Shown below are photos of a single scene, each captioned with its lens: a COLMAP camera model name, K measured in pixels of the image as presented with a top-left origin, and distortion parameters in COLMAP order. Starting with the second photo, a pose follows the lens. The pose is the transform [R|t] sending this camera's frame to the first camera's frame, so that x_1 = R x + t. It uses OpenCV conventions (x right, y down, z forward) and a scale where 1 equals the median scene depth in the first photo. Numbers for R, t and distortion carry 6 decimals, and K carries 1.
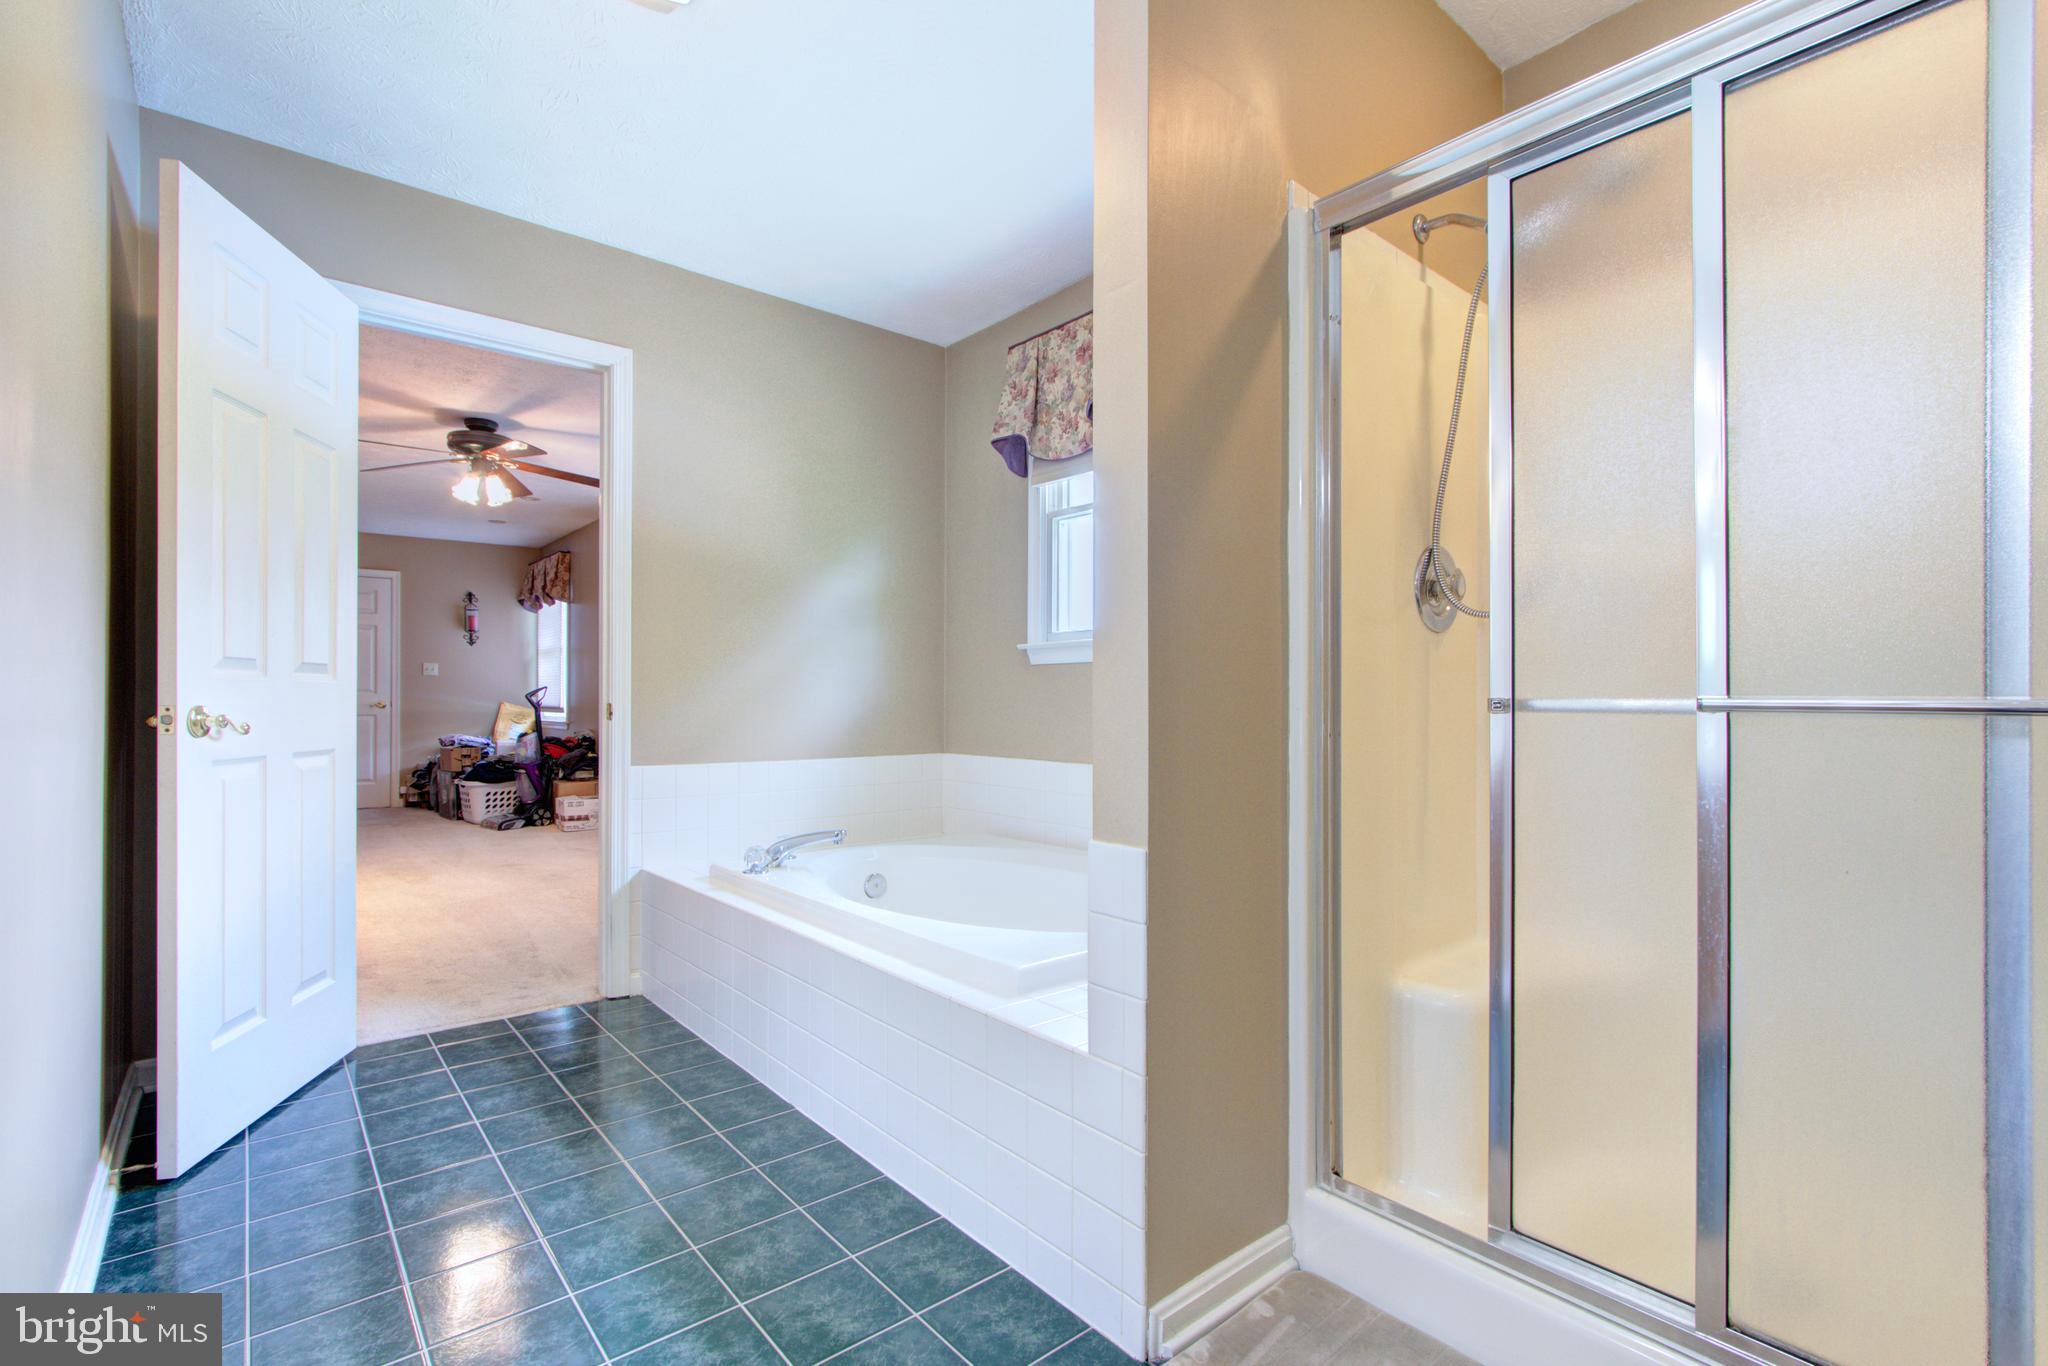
lens RADIAL K [[938.9, 0, 1033.0], [0, 938.9, 695.7], [0, 0, 1]] dist [0.005114, 0.004592]
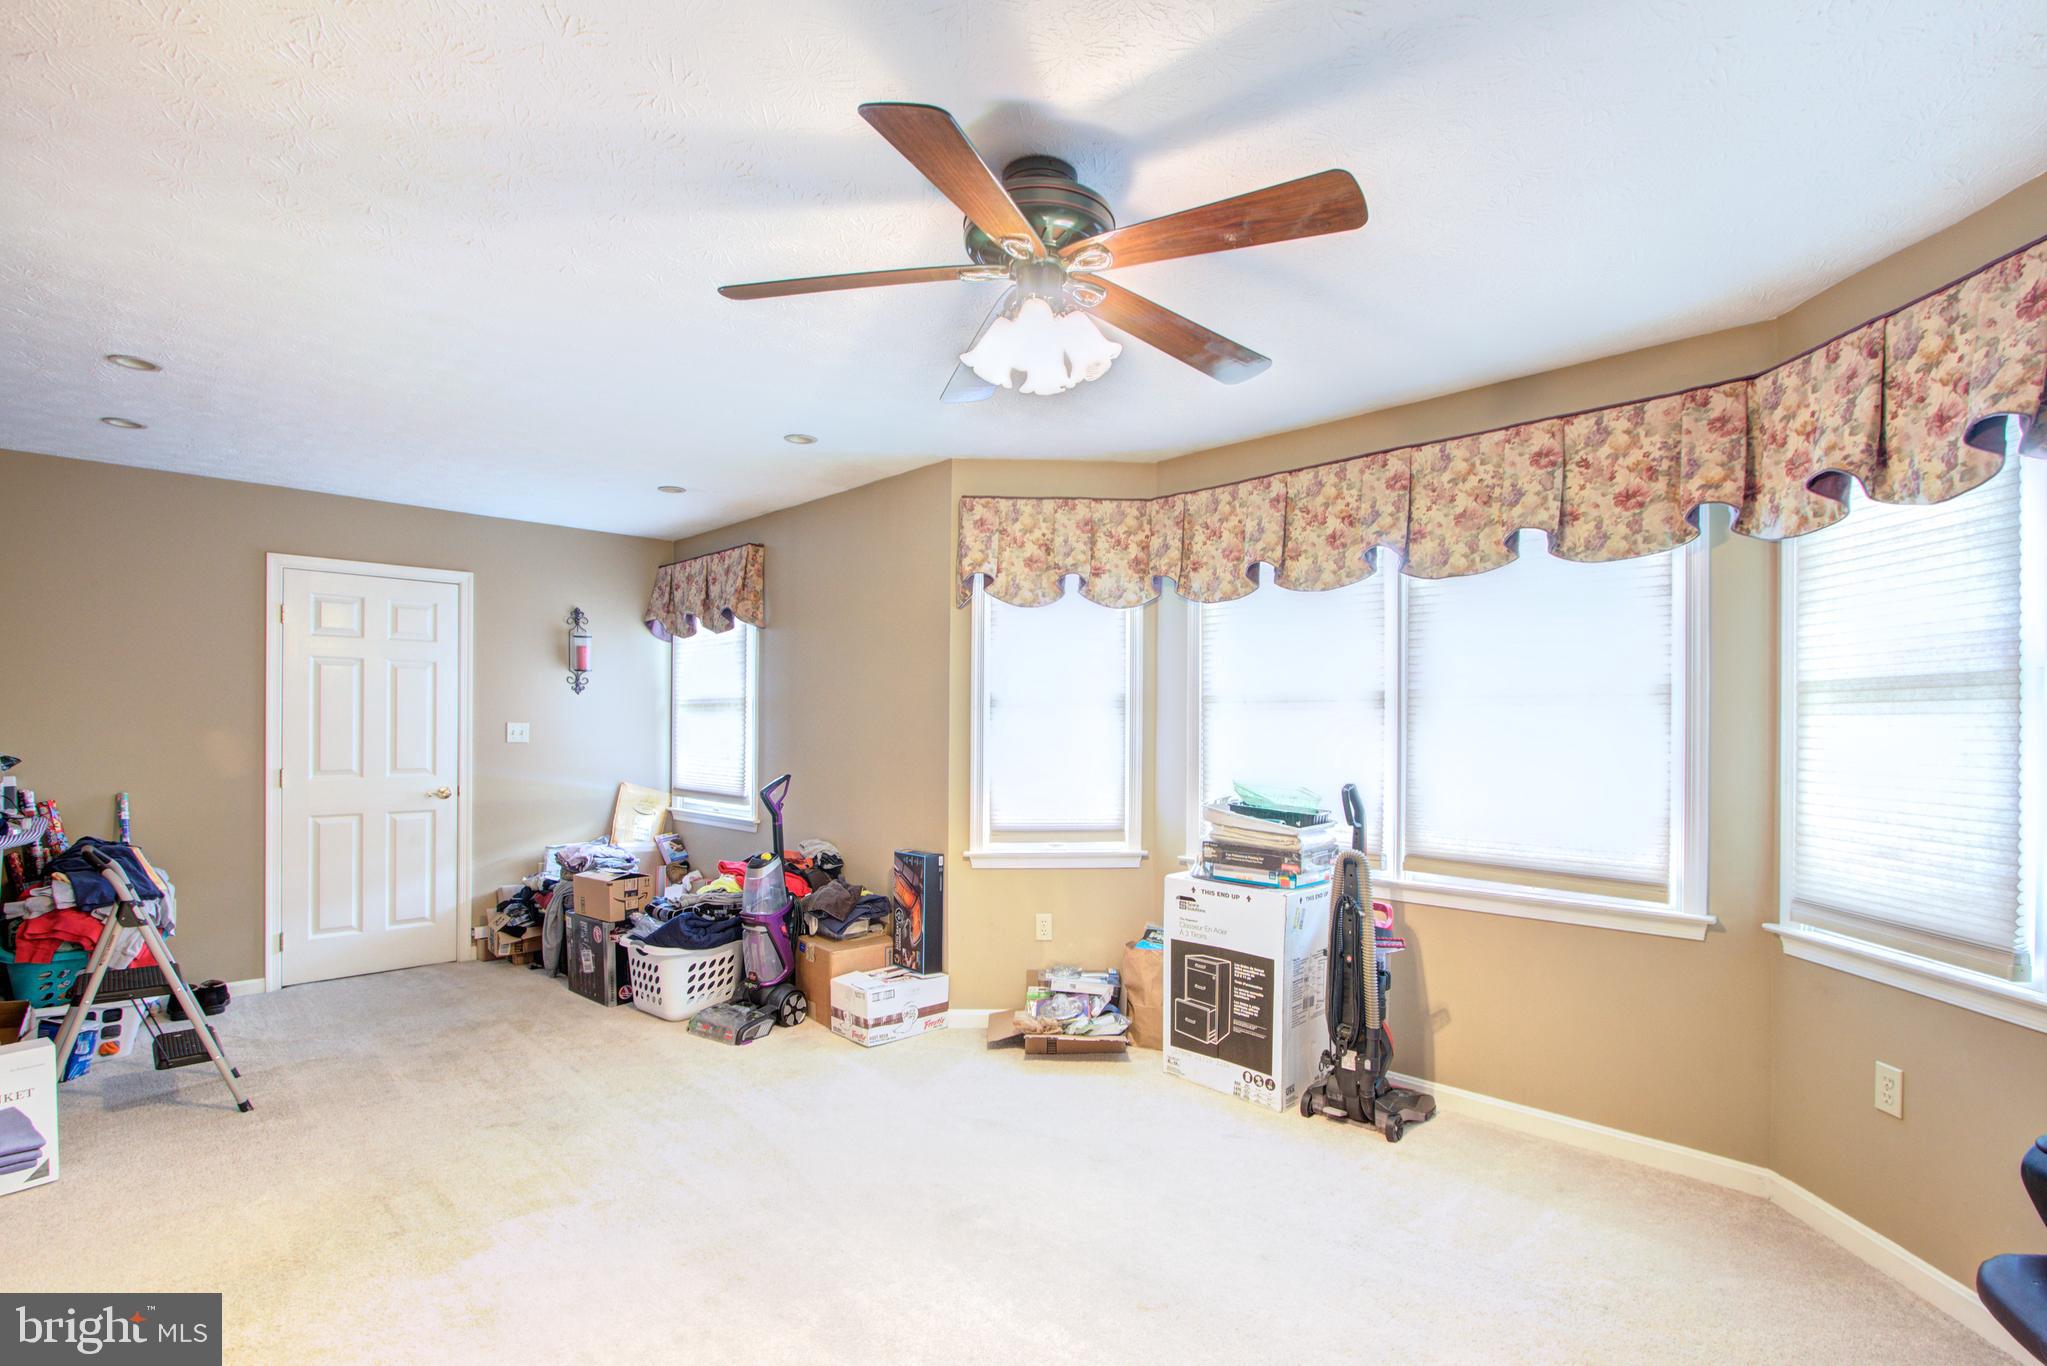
lens RADIAL K [[938.5, 0, 1004.7], [0, 938.5, 720.1], [0, 0, 1]] dist [0.005114, 0.004592]
pose [[0.996575, 0.002937, 0.082646, -0.390295], [-0.003131, 0.999993, 0.002207, -0.040341], [-0.082639, -0.002458, 0.996577, 0.376748]]
